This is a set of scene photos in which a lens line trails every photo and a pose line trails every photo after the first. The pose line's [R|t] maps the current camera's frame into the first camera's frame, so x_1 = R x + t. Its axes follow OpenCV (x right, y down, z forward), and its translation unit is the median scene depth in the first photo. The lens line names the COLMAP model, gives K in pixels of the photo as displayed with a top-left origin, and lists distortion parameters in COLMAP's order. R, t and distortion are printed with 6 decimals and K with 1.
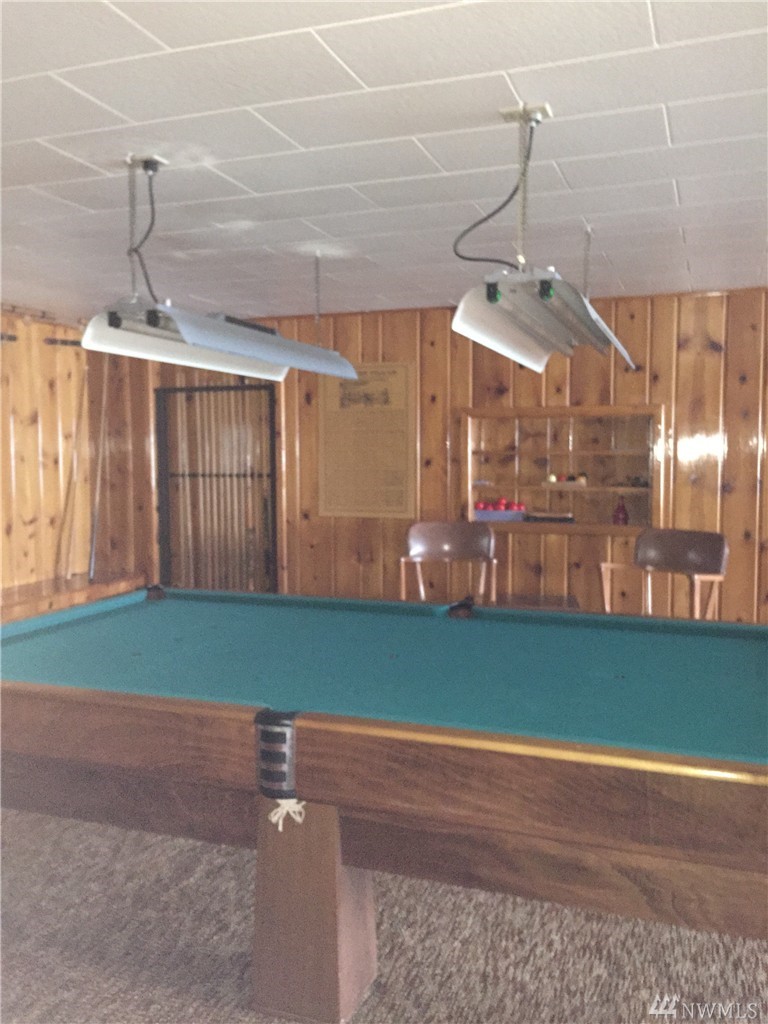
lens RADIAL K [[870.4, 0, 385.8], [0, 870.4, 515.3], [0, 0, 1]] dist [0.076627, -0.082617]
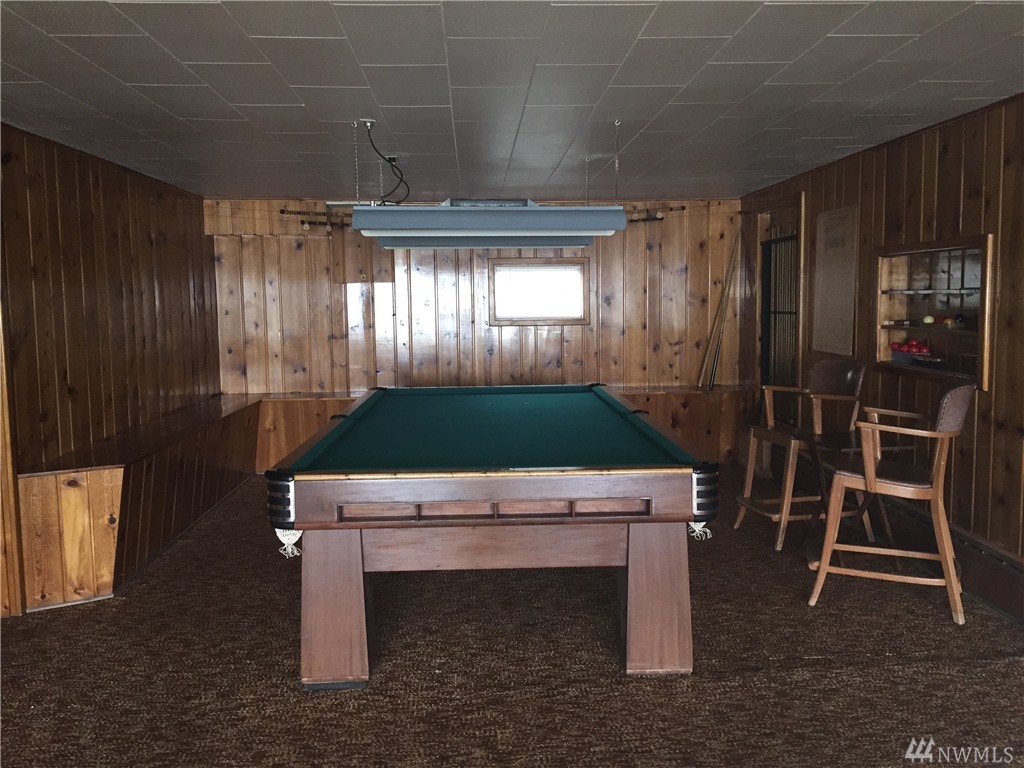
lens RADIAL K [[870.4, 0, 511.9], [0, 870.4, 380.6], [0, 0, 1]] dist [0.076627, -0.082617]
pose [[0.378588, 0.083714, -0.921772, 0.804880], [-0.048811, 0.996321, 0.070436, -0.019383], [0.924277, 0.018326, 0.381282, 0.212443]]
